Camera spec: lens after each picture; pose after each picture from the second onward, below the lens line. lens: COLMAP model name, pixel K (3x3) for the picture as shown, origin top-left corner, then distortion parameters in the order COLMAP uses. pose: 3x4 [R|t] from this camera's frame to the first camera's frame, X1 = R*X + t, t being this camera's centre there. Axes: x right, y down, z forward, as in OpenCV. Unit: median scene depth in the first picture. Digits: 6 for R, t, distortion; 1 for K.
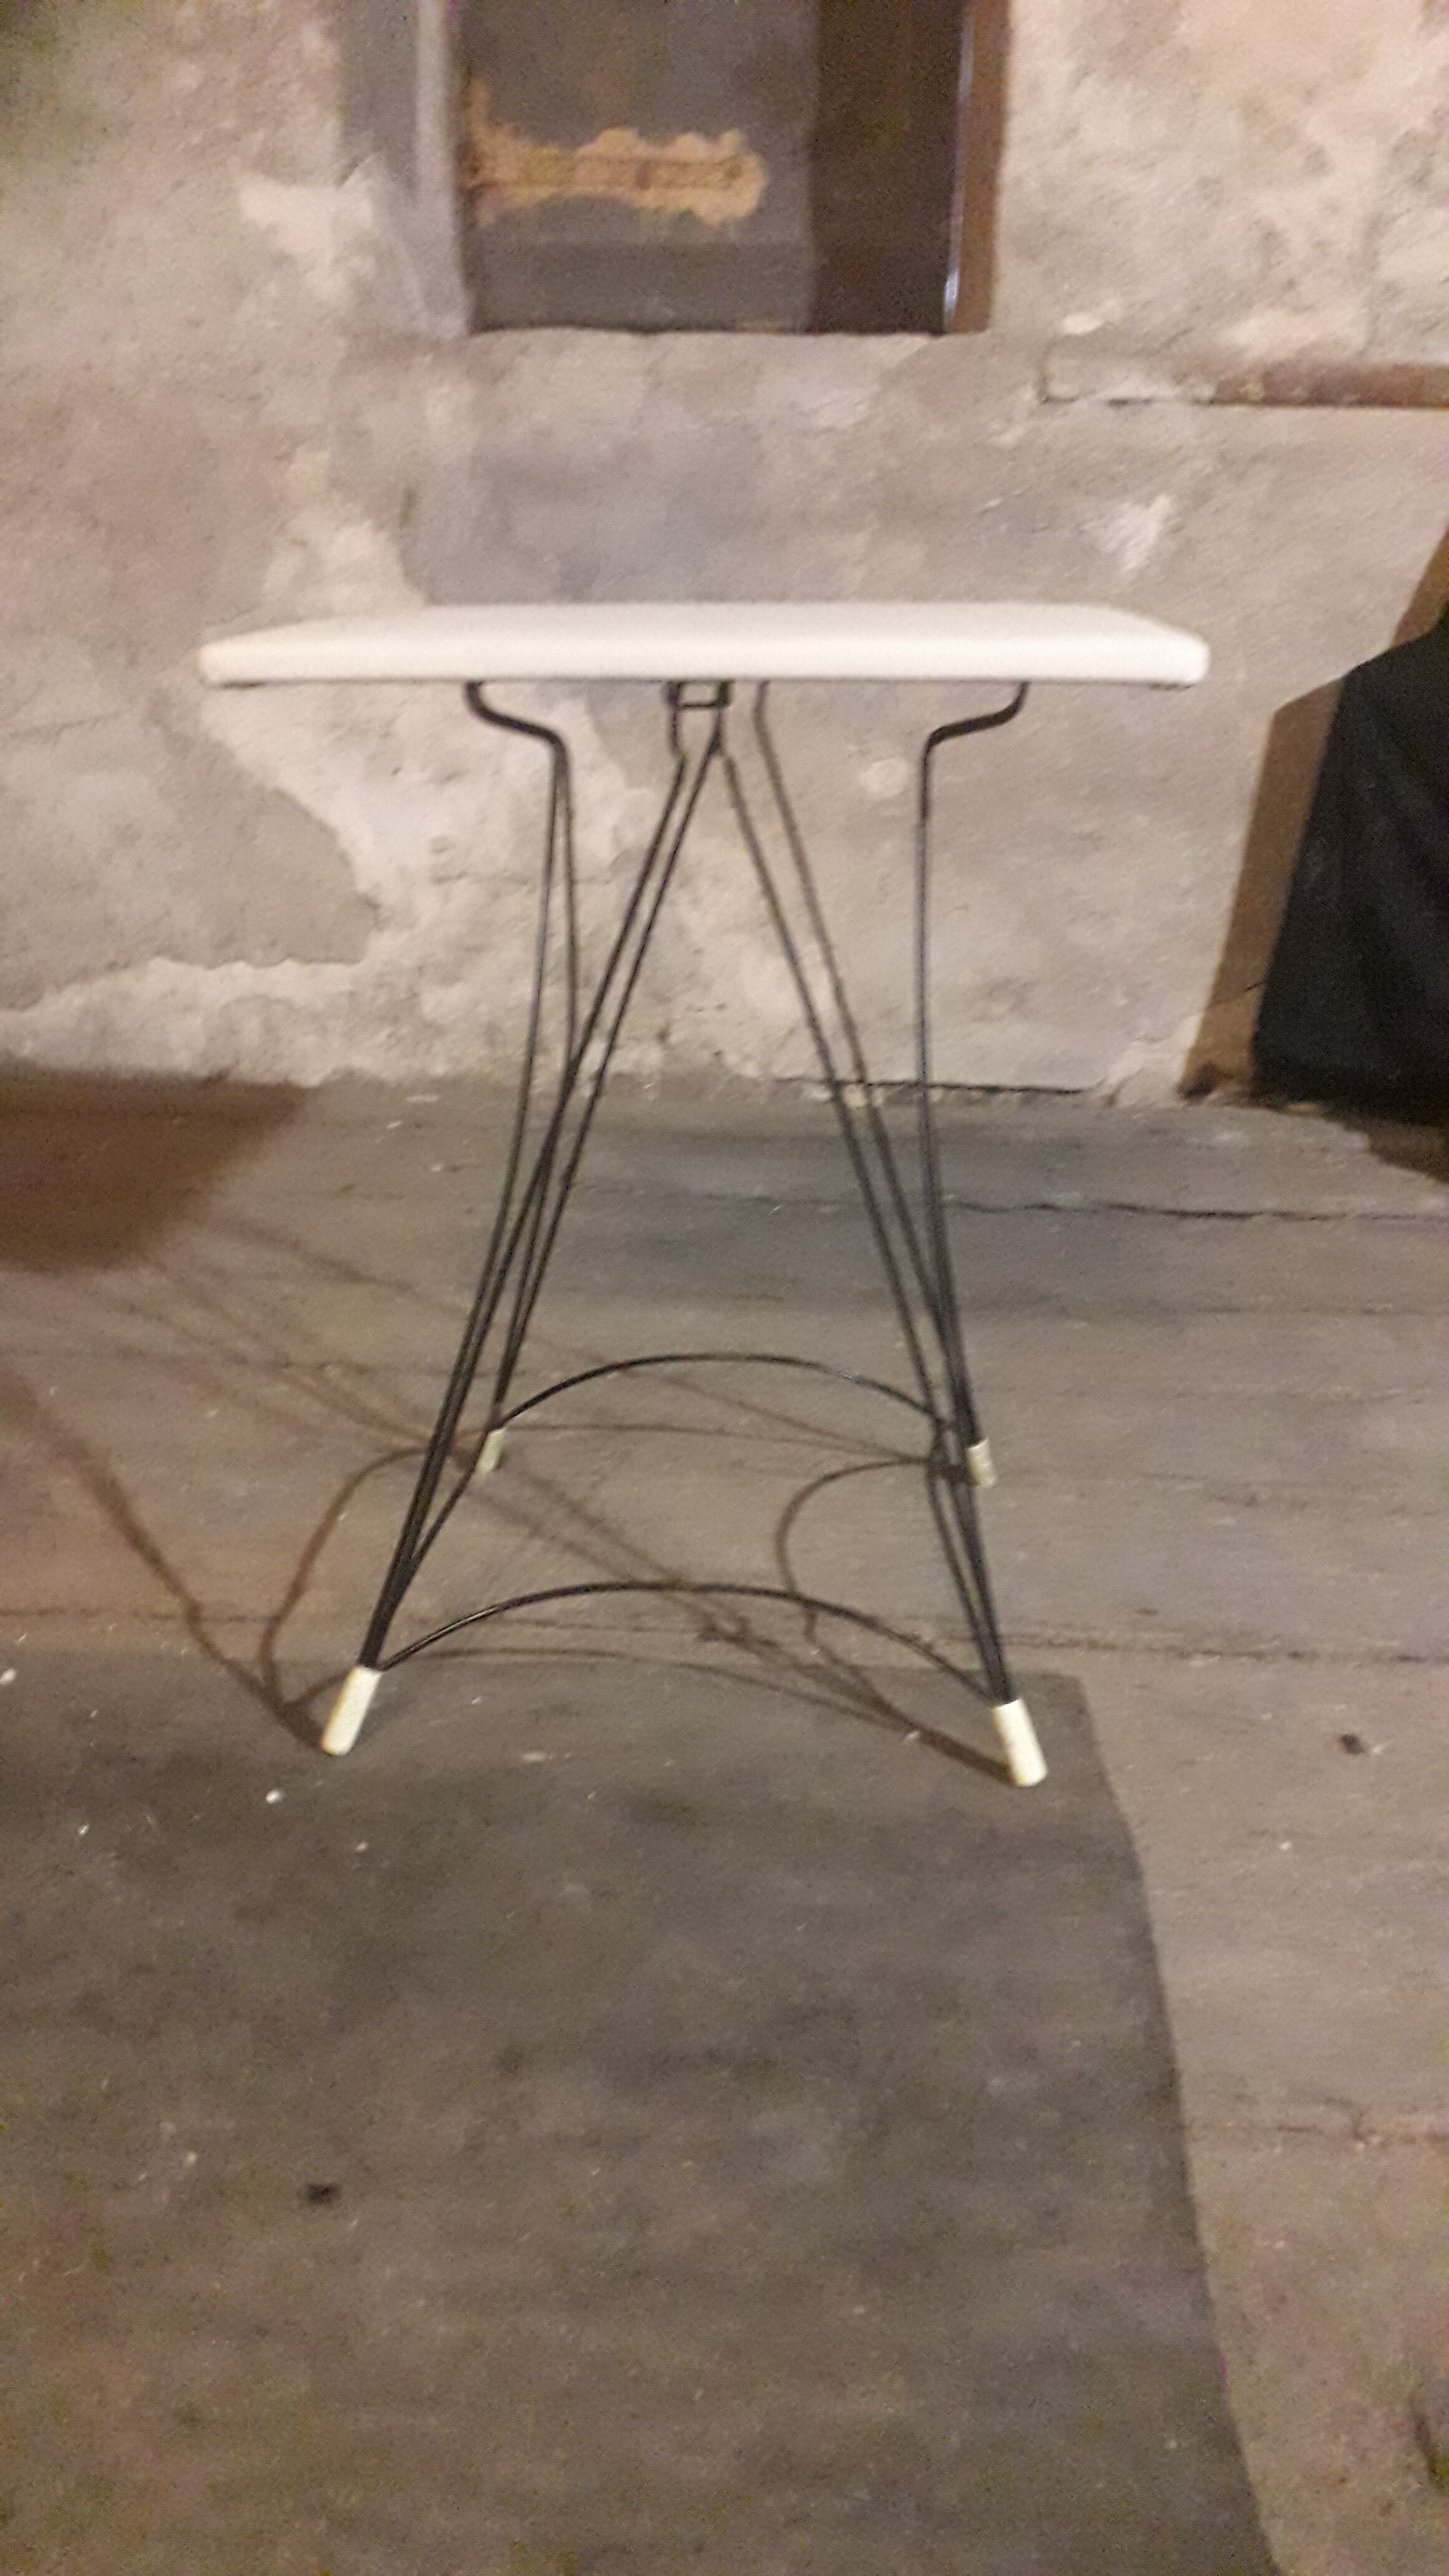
lens RADIAL K [[2034.9, 0, 707.5], [0, 2034.9, 1293.8], [0, 0, 1]] dist [0.002070, -0.039946]
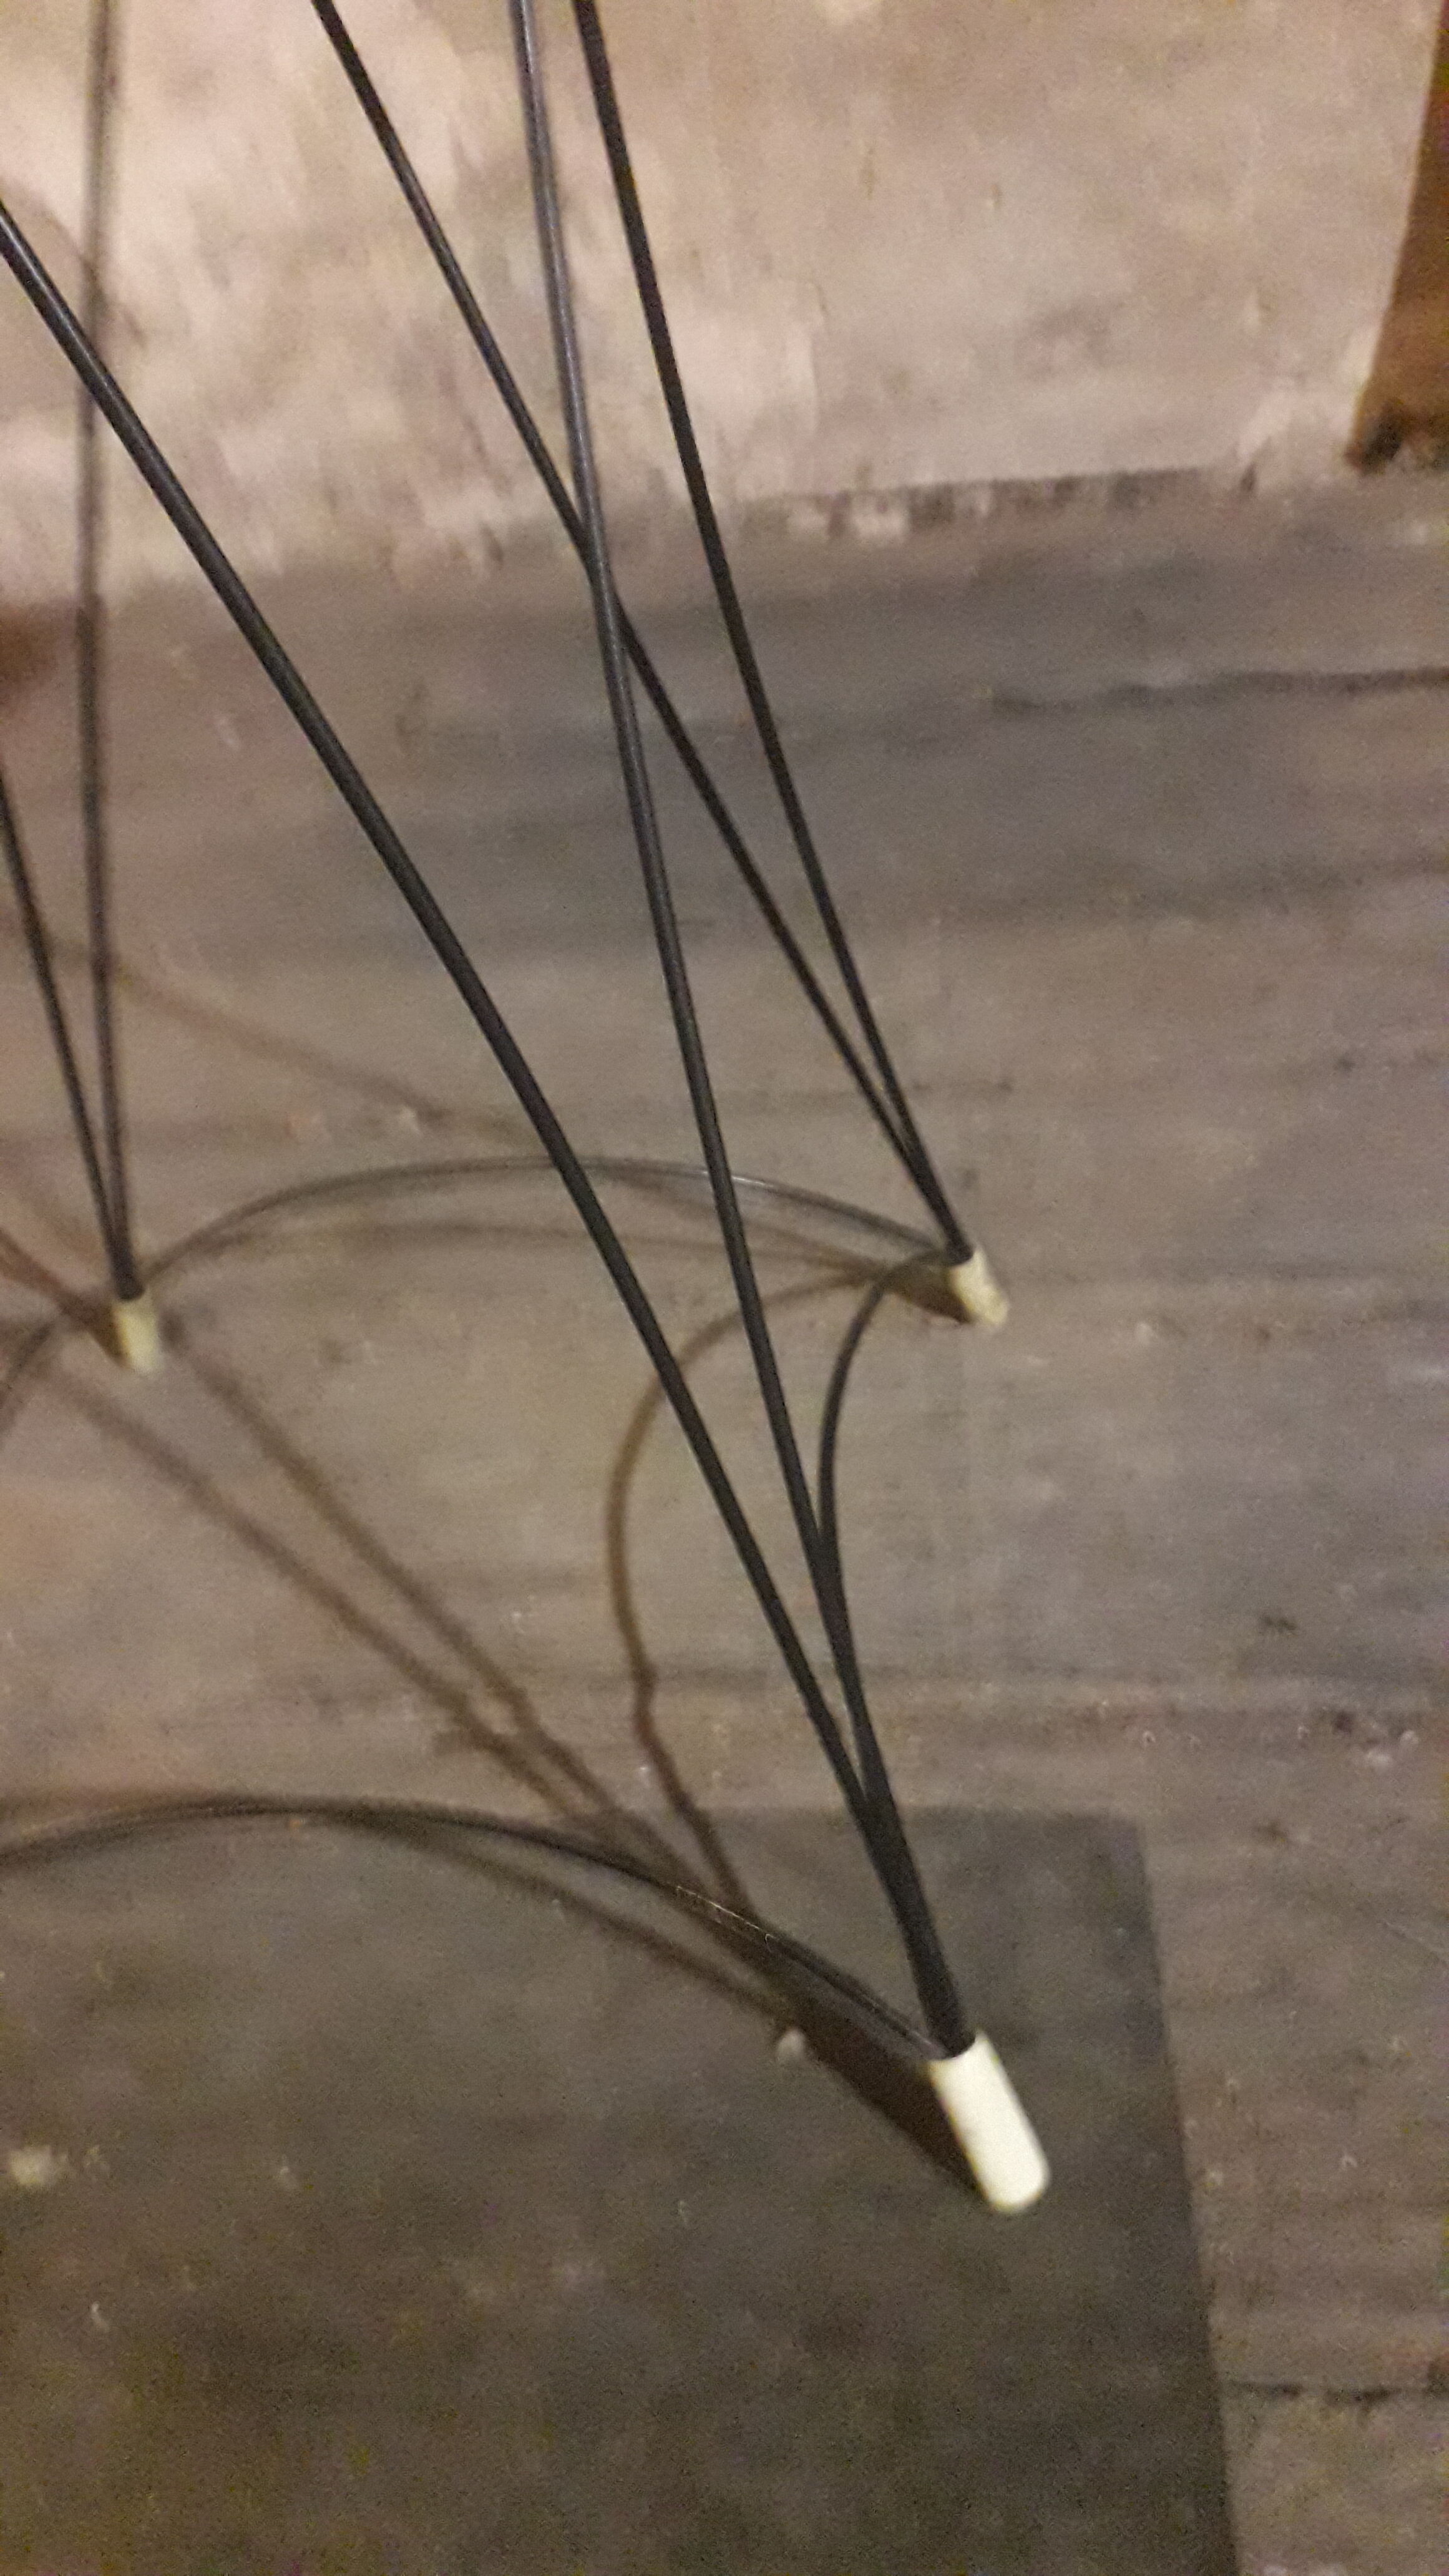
lens RADIAL K [[2034.9, 0, 747.6], [0, 2034.9, 1293.5], [0, 0, 1]] dist [0.002070, -0.039946]
pose [[0.992526, -0.085355, -0.087219, 0.091786], [0.107049, 0.952103, 0.286426, -0.063822], [0.058594, -0.293622, 0.954124, 0.353145]]
